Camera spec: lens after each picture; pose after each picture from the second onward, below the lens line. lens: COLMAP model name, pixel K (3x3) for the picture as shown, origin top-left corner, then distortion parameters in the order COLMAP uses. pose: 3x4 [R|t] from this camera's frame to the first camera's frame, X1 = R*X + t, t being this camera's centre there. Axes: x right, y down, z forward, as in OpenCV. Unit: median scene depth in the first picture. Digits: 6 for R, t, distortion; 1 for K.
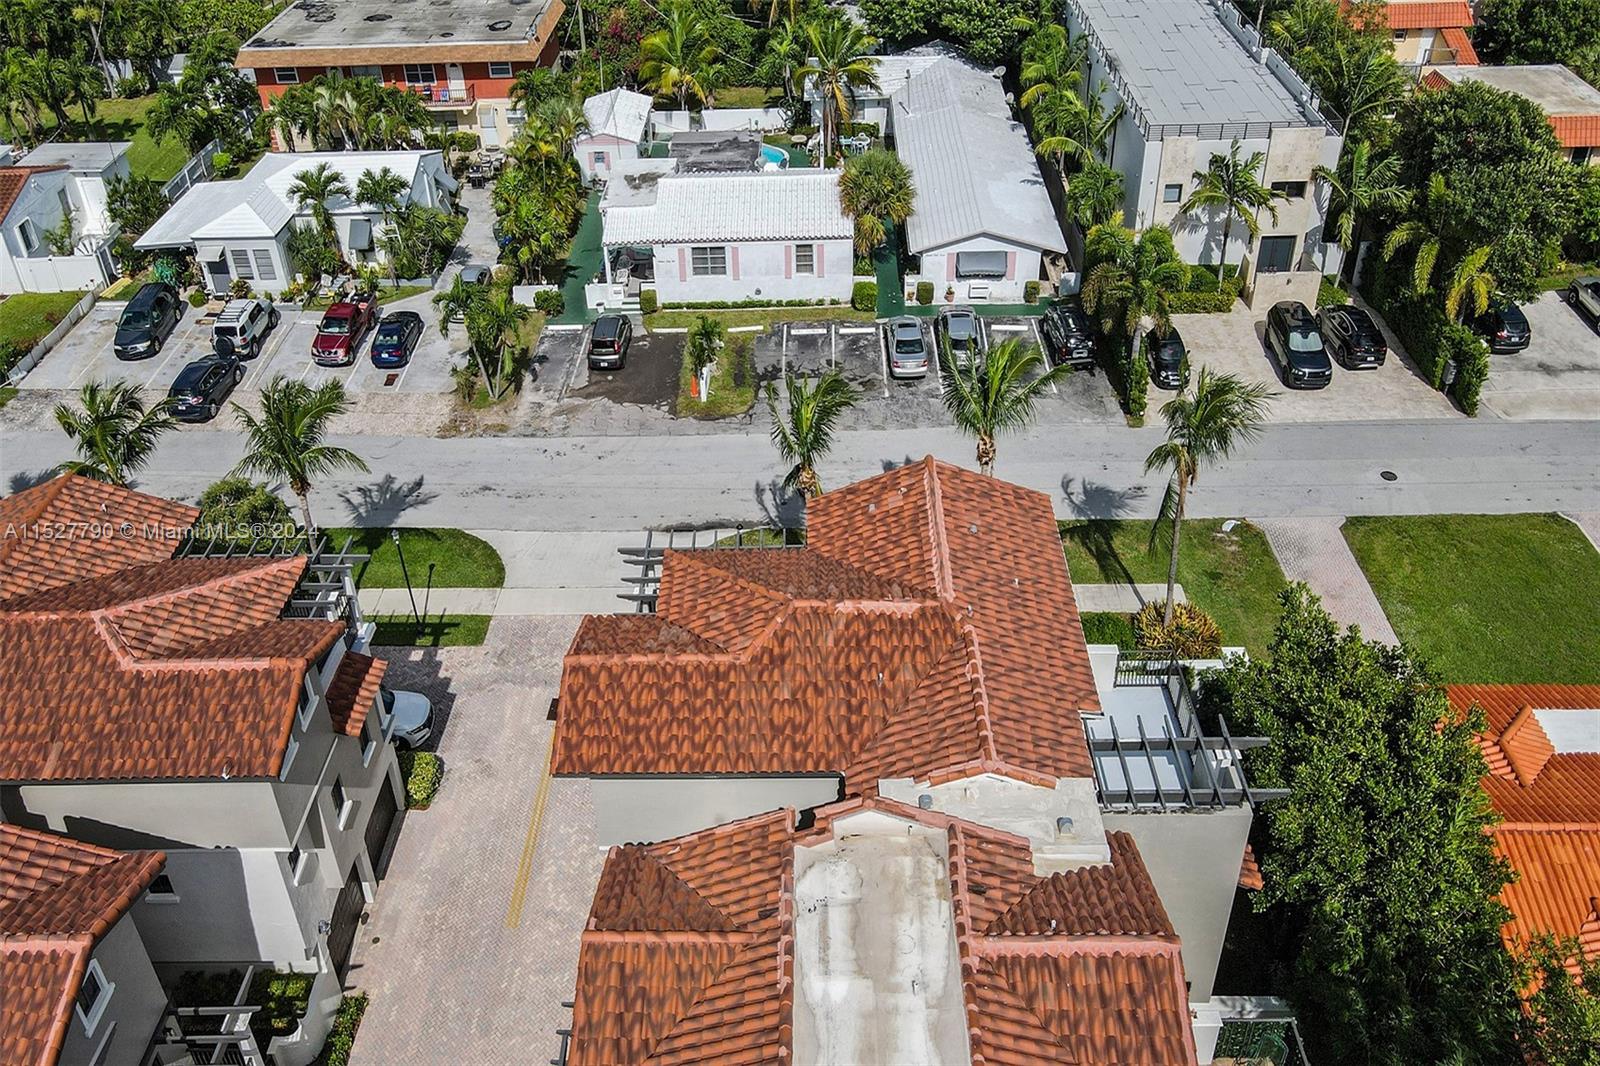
lens RADIAL K [[1164.9, 0, 788.4], [0, 1164.9, 469.7], [0, 0, 1]] dist [-0.004827, 0.019686]
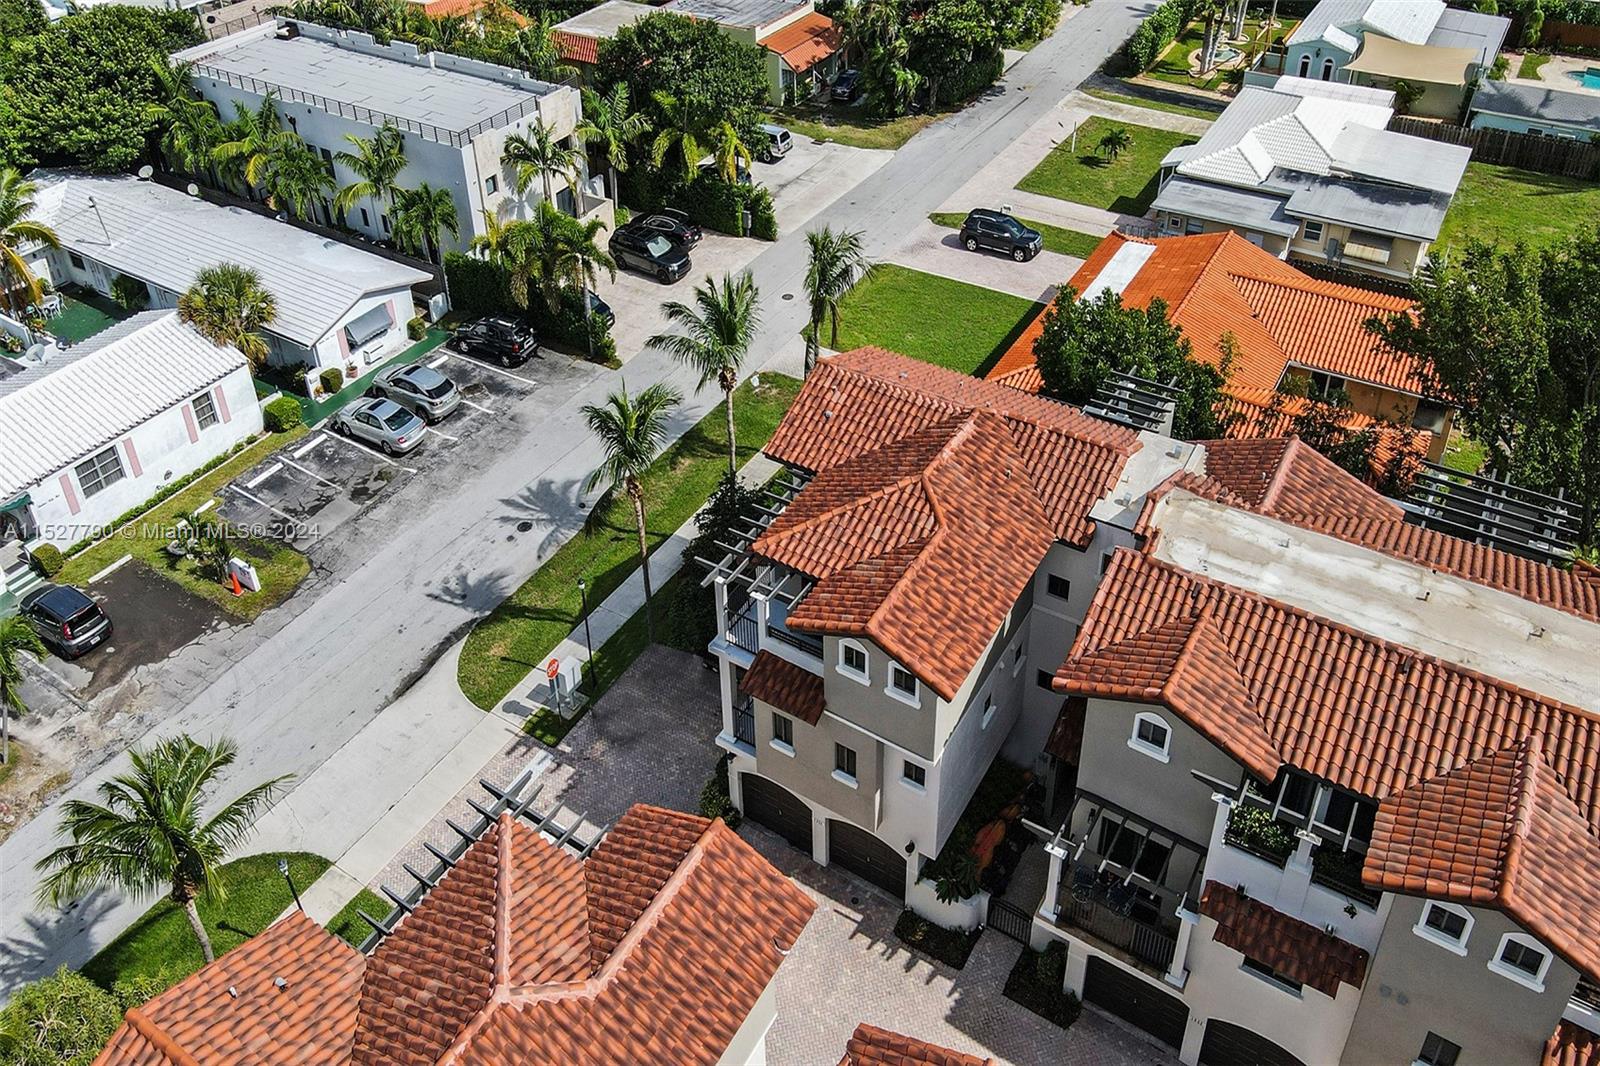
lens RADIAL K [[1164.9, 0, 810.0], [0, 1164.9, 443.4], [0, 0, 1]] dist [-0.004827, 0.019686]
pose [[0.513553, -0.507370, 0.691982, -0.360901], [0.541734, 0.817120, 0.197077, -0.087193], [-0.665423, 0.273660, 0.694494, 0.105983]]
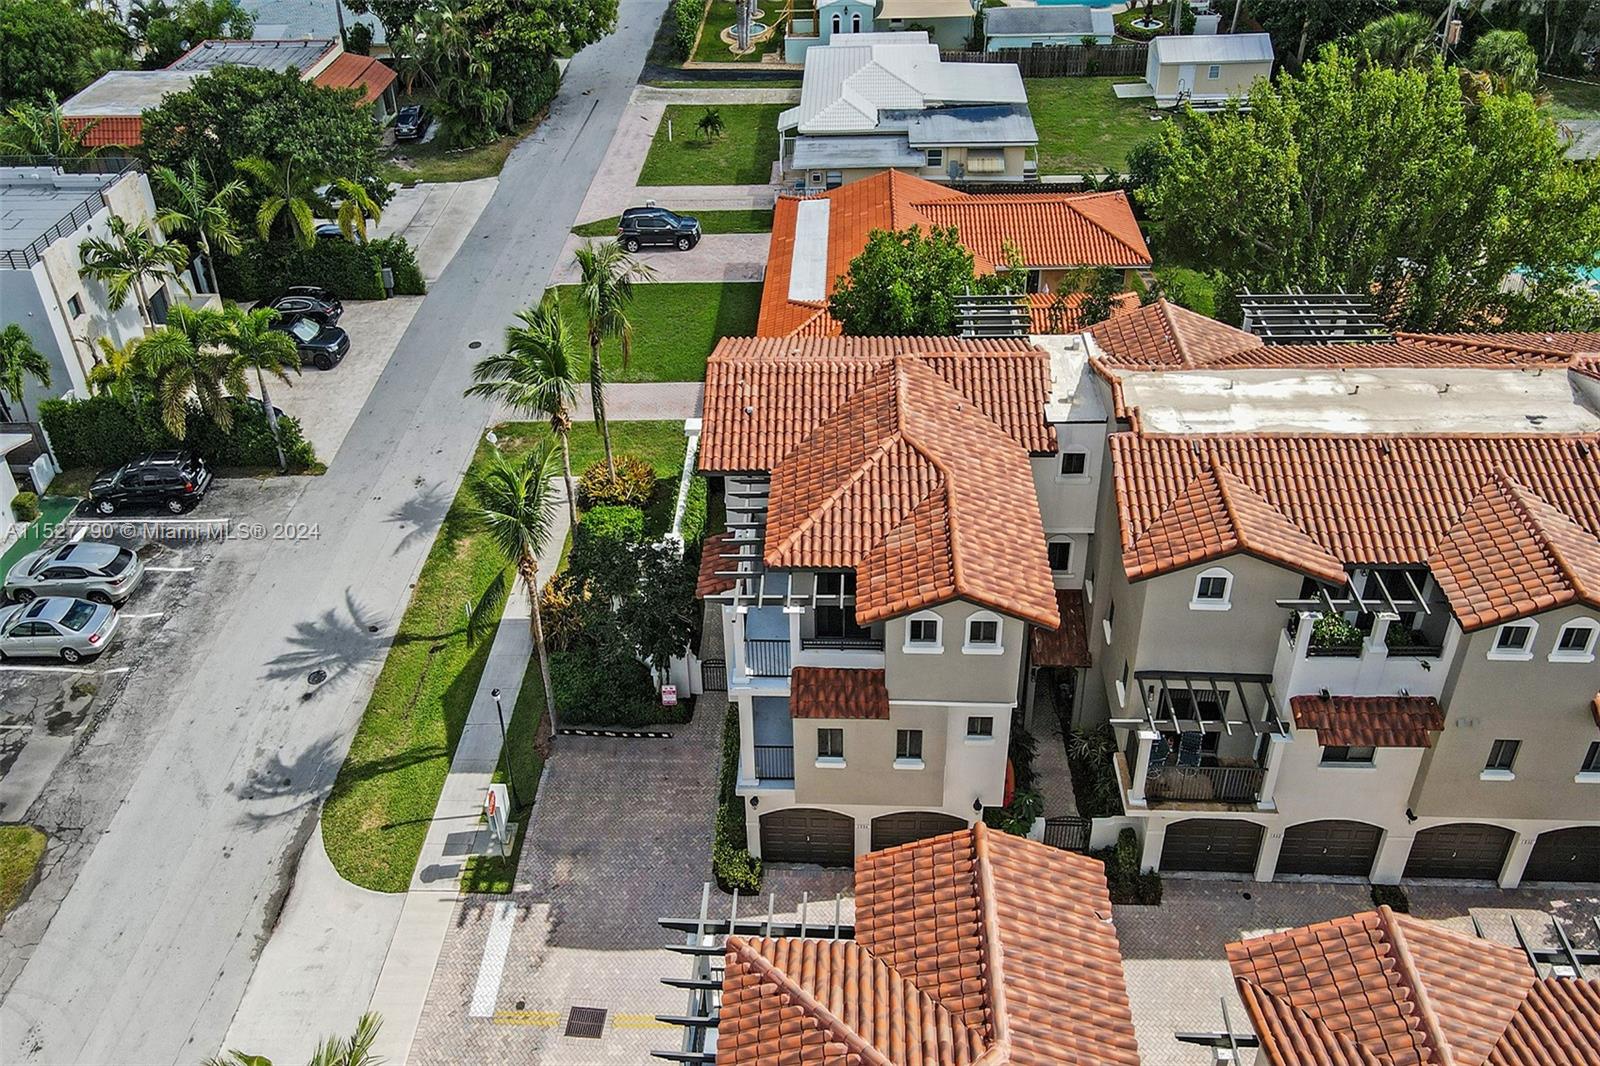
lens RADIAL K [[1164.9, 0, 802.5], [0, 1164.9, 422.9], [0, 0, 1]] dist [-0.004827, 0.019686]
pose [[0.023902, -0.566559, 0.823675, -0.395015], [0.643461, 0.639277, 0.421050, -0.183479], [-0.765106, 0.519939, 0.379838, 0.269353]]
